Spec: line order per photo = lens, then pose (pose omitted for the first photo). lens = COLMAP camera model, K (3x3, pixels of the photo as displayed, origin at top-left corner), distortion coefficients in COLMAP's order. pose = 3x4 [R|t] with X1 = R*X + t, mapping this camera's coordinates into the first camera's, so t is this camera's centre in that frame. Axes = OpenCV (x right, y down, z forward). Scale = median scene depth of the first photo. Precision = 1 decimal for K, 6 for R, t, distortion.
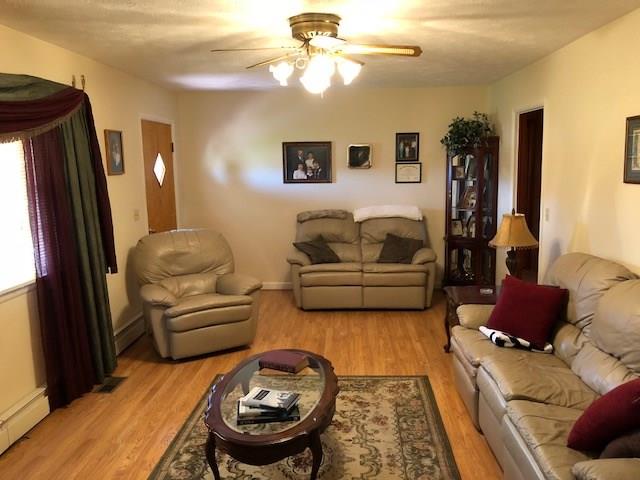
lens RADIAL K [[529.3, 0, 321.1], [0, 529.3, 235.1], [0, 0, 1]] dist [0.059472, -0.062289]
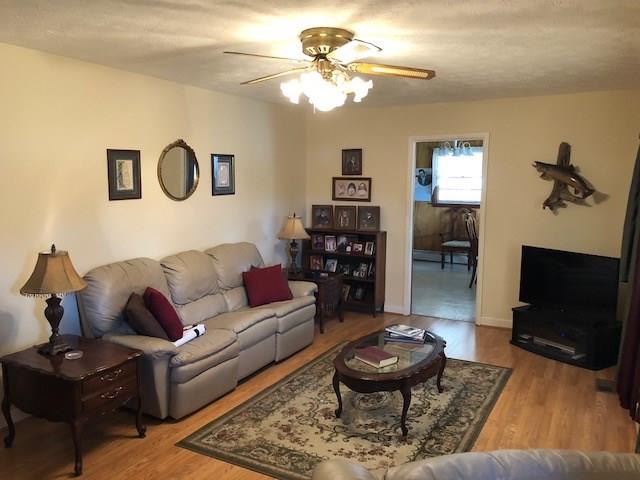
lens RADIAL K [[529.3, 0, 325.6], [0, 529.3, 241.6], [0, 0, 1]] dist [0.059472, -0.062289]
pose [[-0.907910, -0.037798, 0.417457, -0.415898], [0.072277, 0.966891, 0.244738, -0.270096], [-0.412886, 0.252373, -0.875119, 1.886425]]
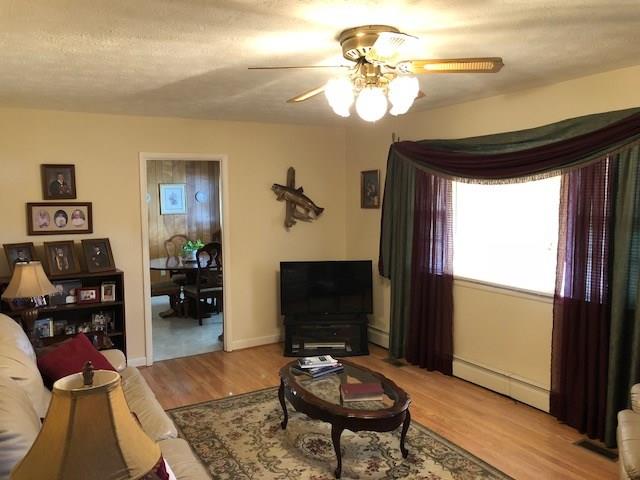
lens RADIAL K [[529.3, 0, 323.3], [0, 529.3, 241.8], [0, 0, 1]] dist [0.059472, -0.062289]
pose [[-0.829718, 0.078629, -0.552618, 0.526050], [-0.051999, 0.974835, 0.216778, -0.261641], [0.555756, 0.208600, -0.804749, 1.665705]]
